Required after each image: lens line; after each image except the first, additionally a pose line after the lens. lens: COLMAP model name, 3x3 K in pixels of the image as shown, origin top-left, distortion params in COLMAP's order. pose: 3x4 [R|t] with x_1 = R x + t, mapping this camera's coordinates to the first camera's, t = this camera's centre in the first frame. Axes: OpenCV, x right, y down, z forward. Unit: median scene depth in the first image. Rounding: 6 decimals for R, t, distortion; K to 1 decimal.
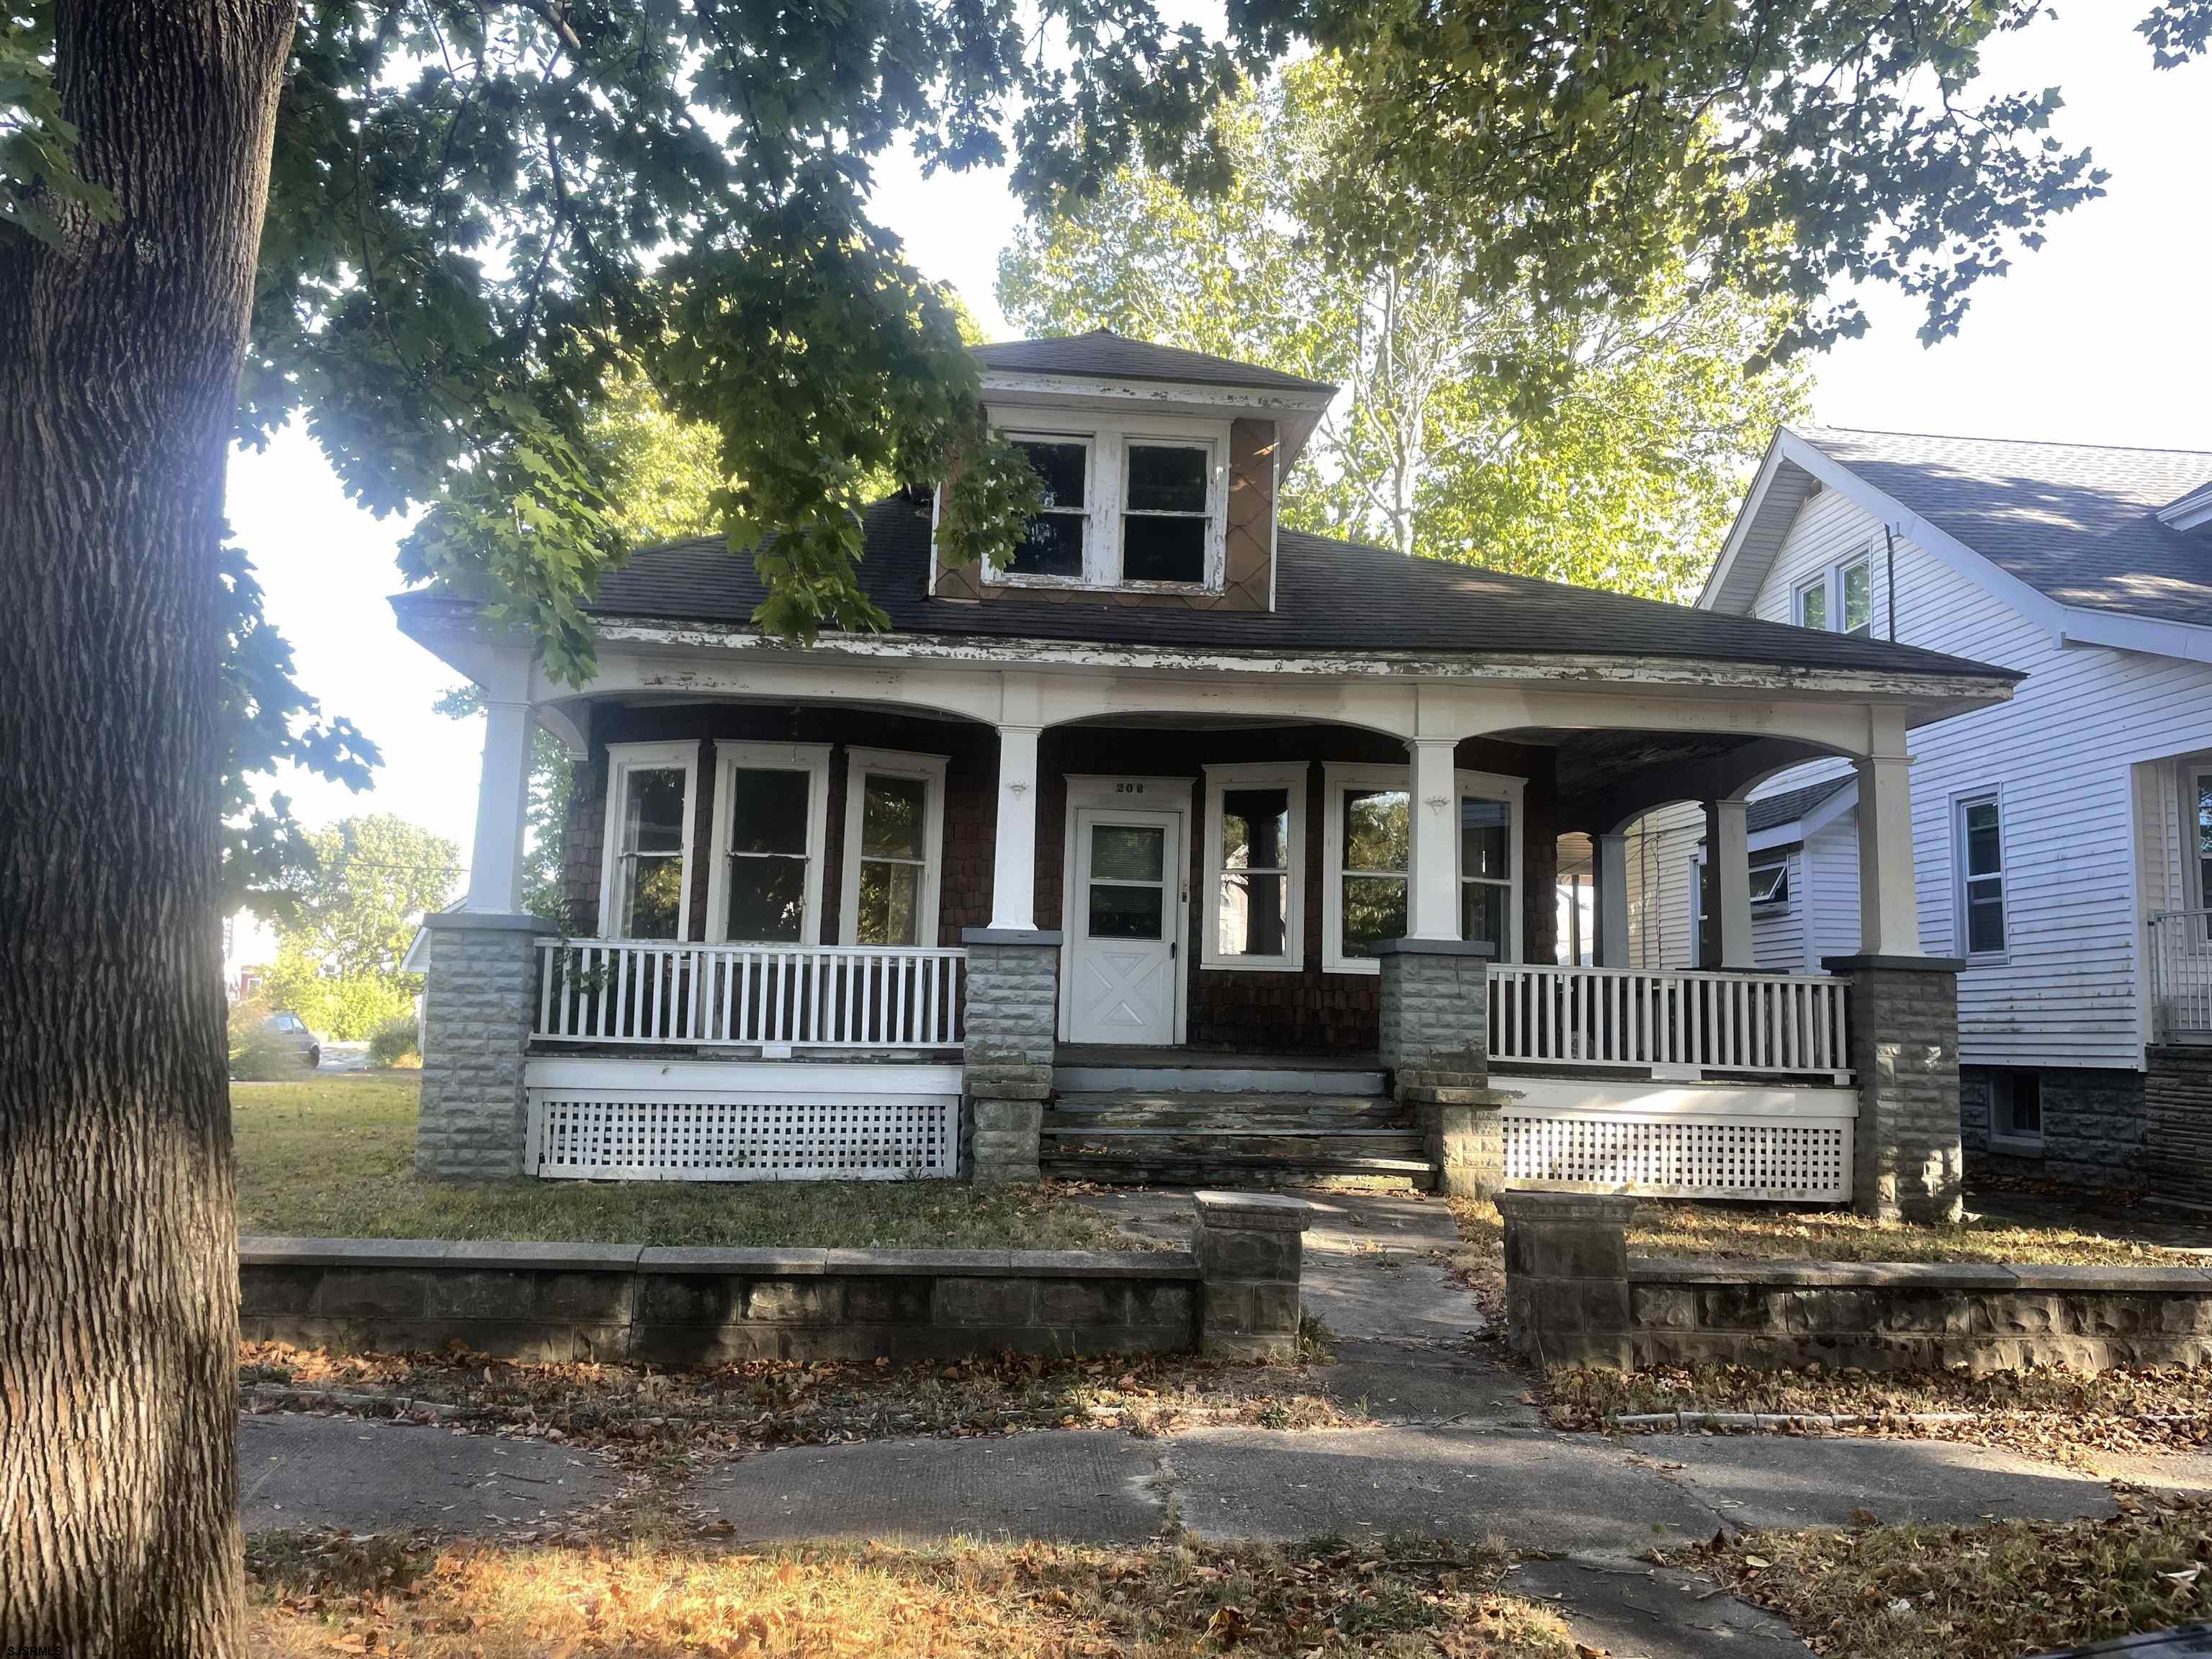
lens RADIAL K [[1669.1, 0, 1088.0], [0, 1669.1, 794.7], [0, 0, 1]] dist [0.073656, -0.103498]
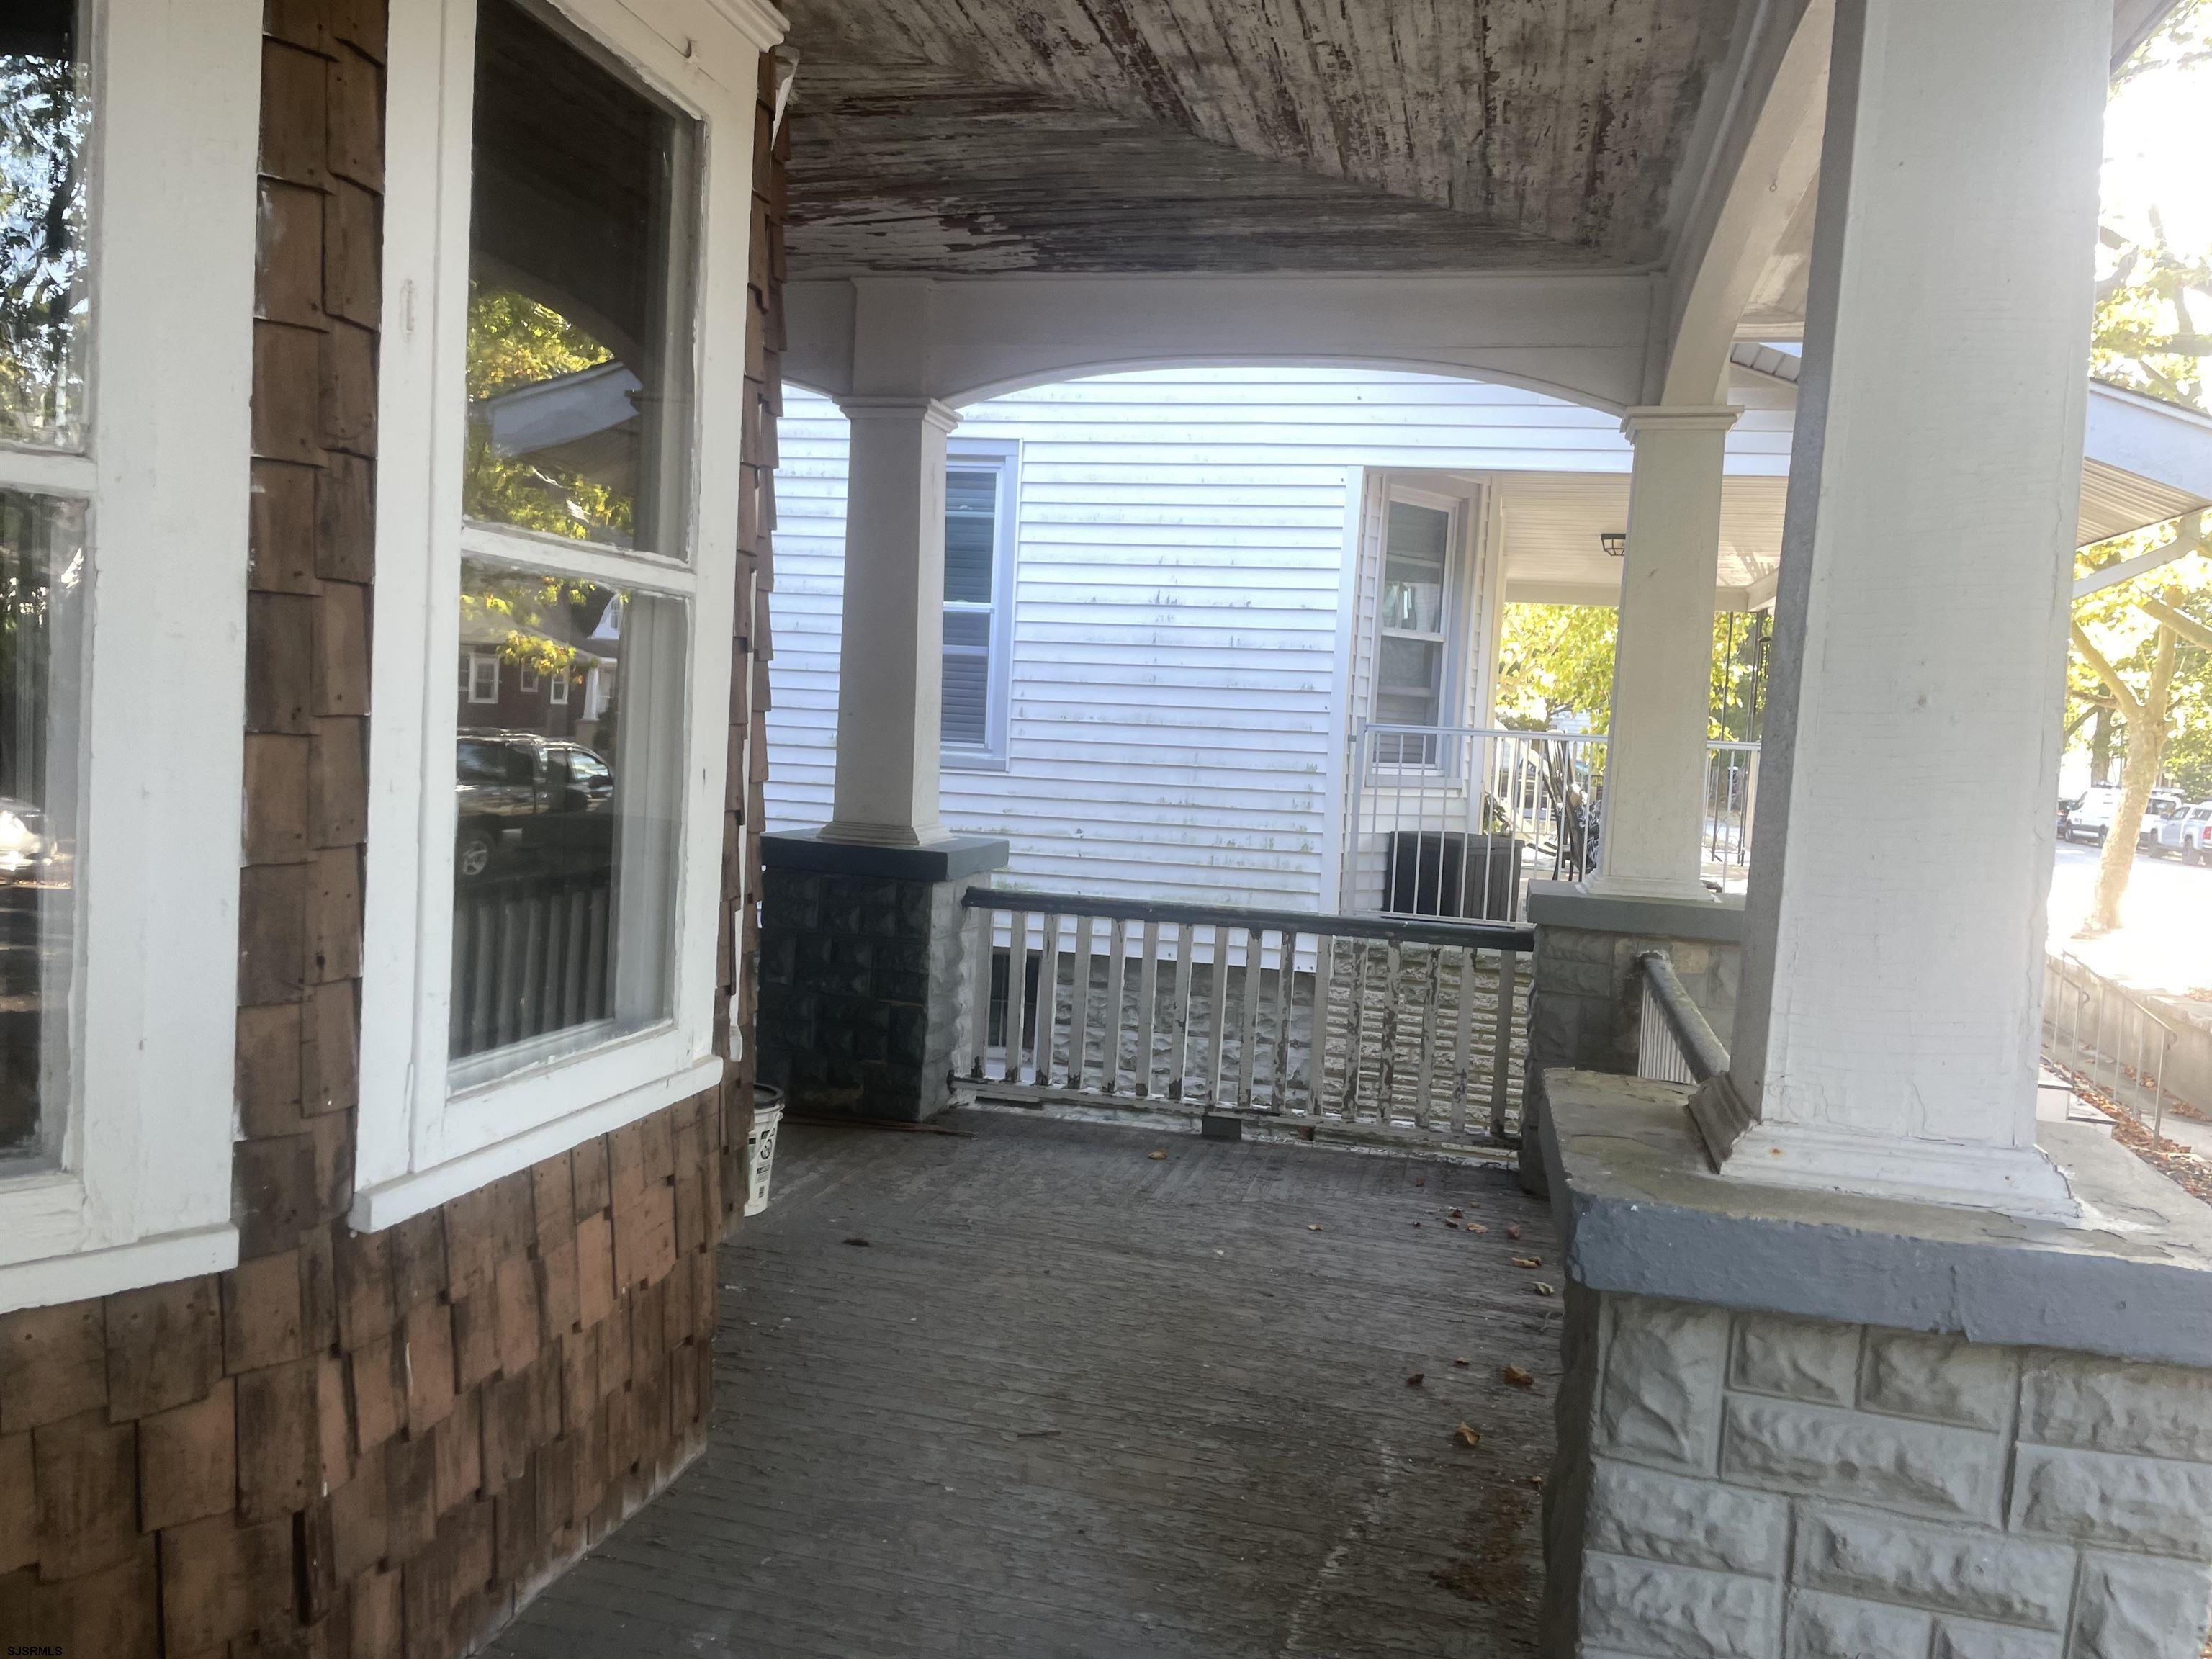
lens RADIAL K [[1669.1, 0, 1112.4], [0, 1669.1, 844.0], [0, 0, 1]] dist [0.073656, -0.103498]
pose [[0.308950, -0.084086, 0.947354, 0.029863], [-0.178673, 0.973218, 0.144650, 0.047676], [-0.934144, -0.213956, 0.285652, 1.039551]]
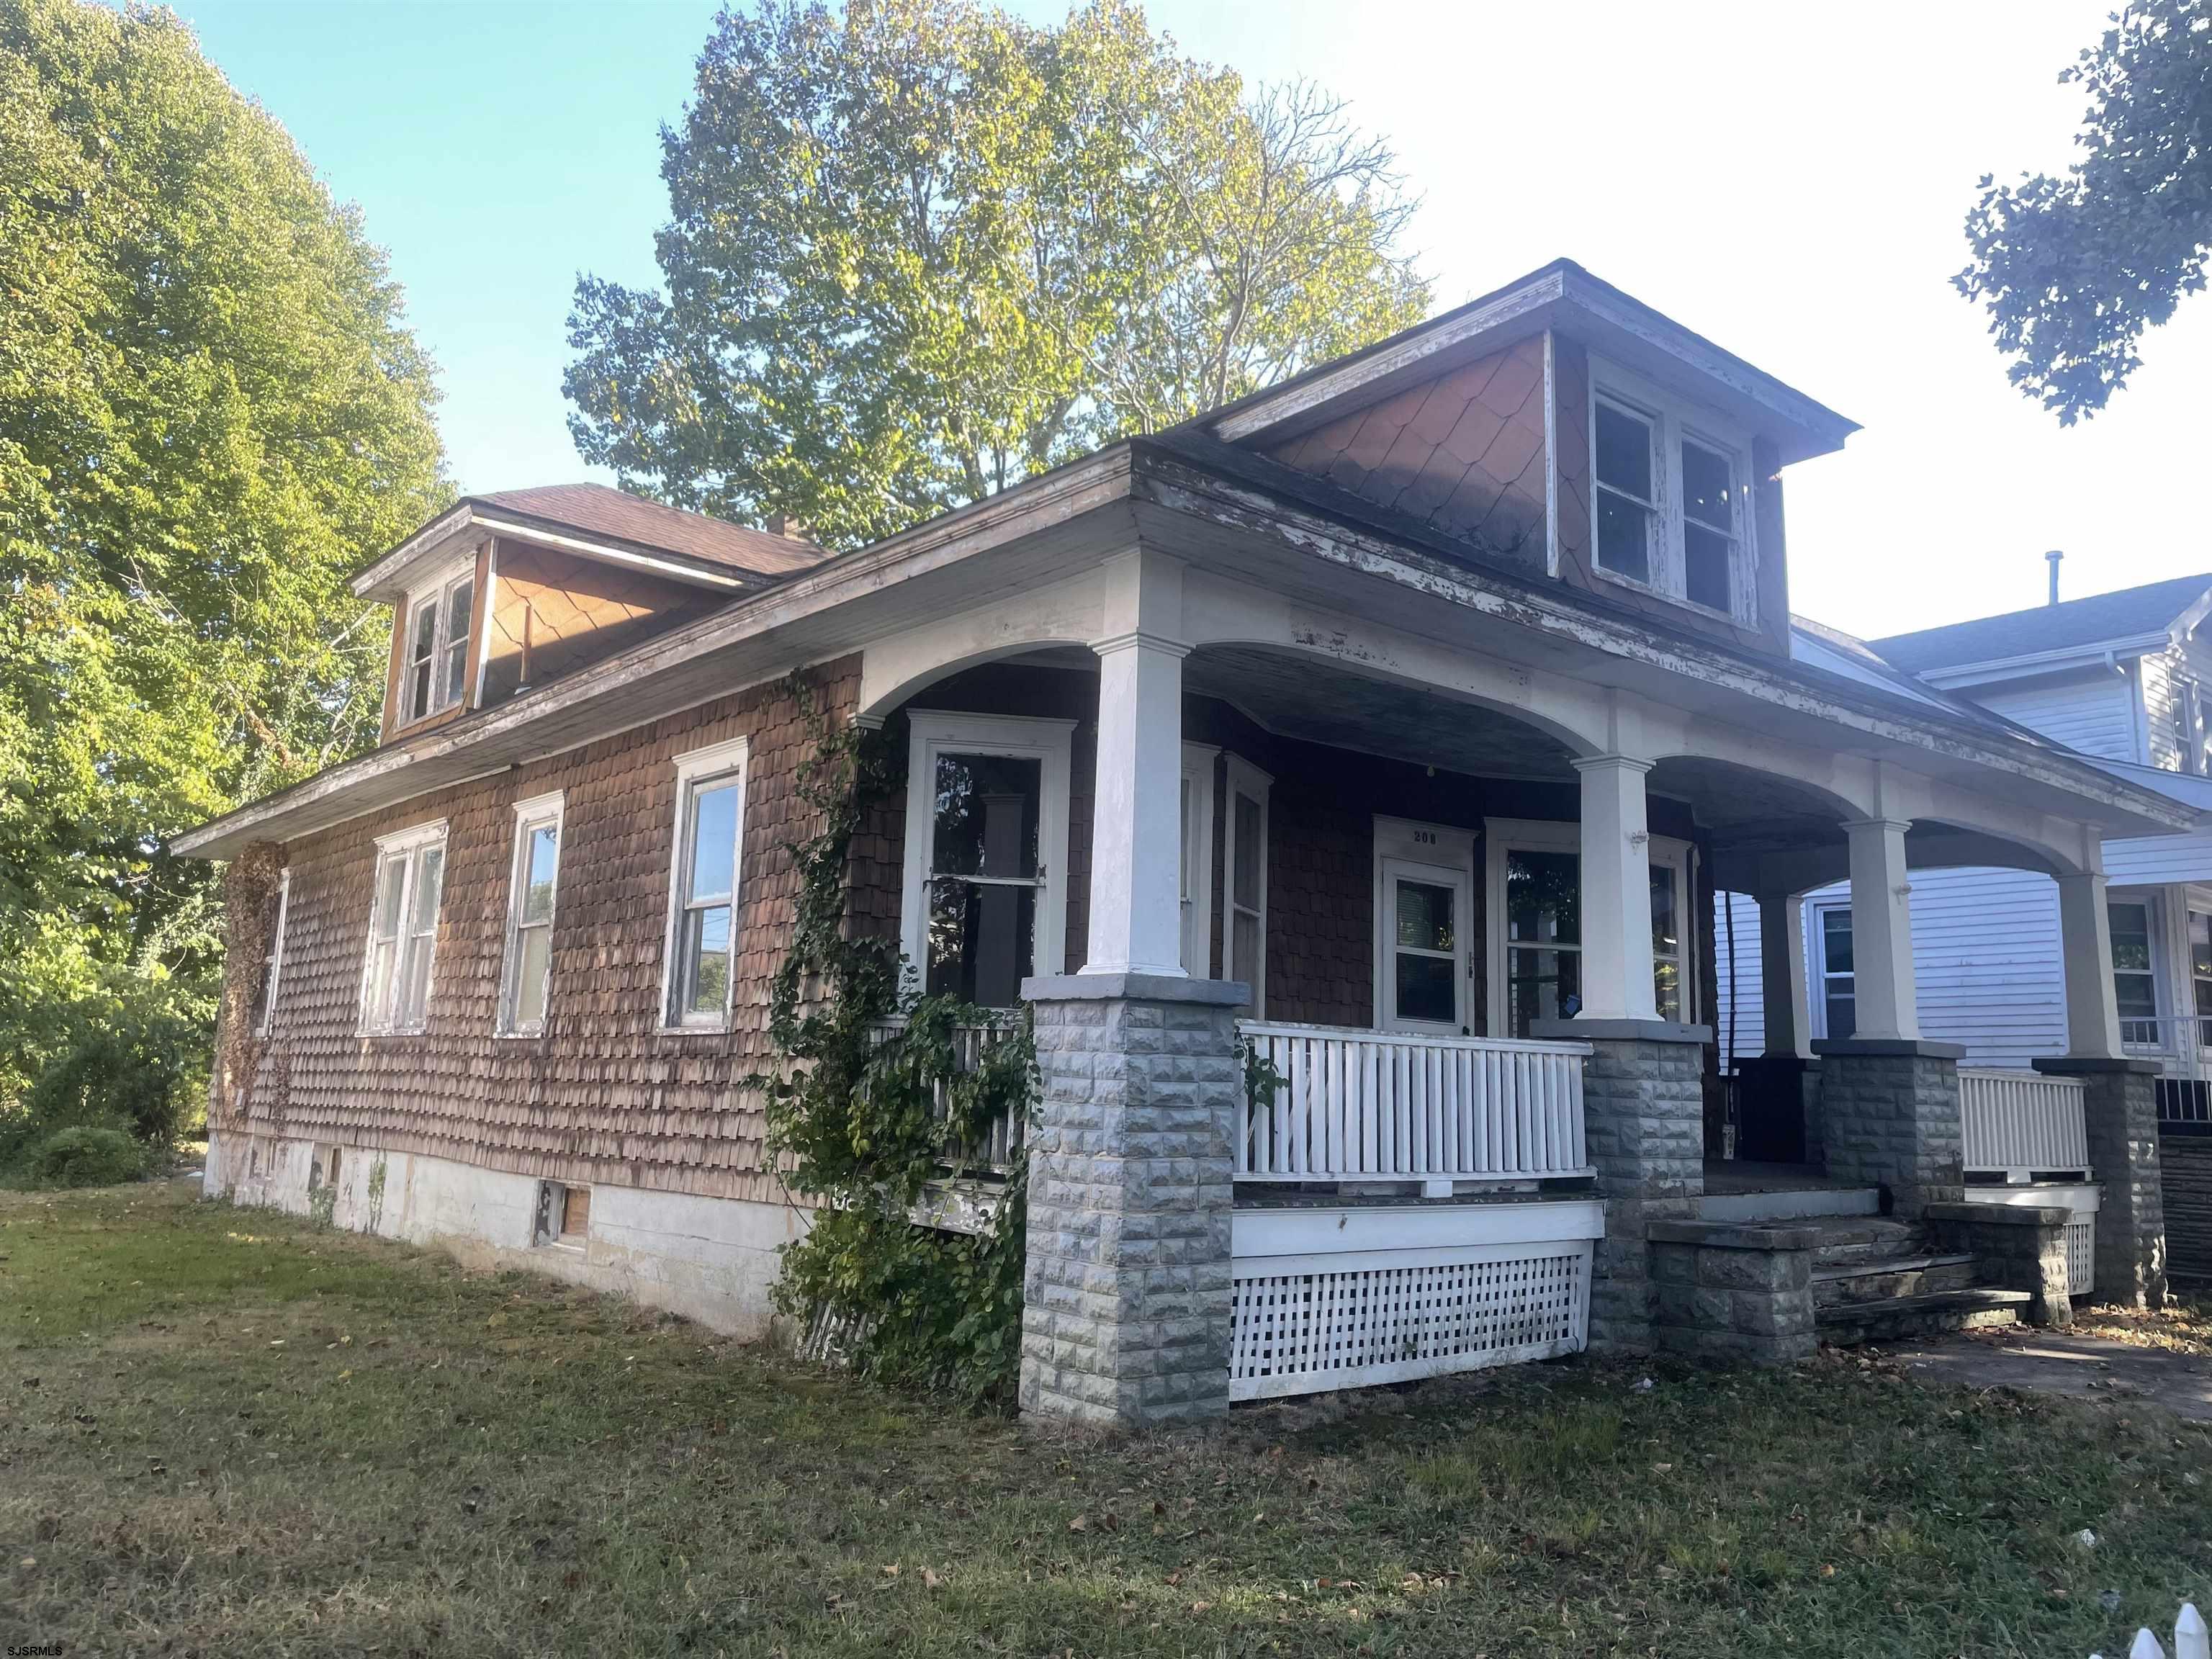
lens RADIAL K [[1669.1, 0, 1072.2], [0, 1669.1, 796.9], [0, 0, 1]] dist [0.073656, -0.103498]
pose [[0.824149, 0.094279, 0.558471, -0.699674], [-0.083220, 0.995503, -0.045248, 0.033875], [-0.560225, -0.009185, 0.828289, 0.490446]]
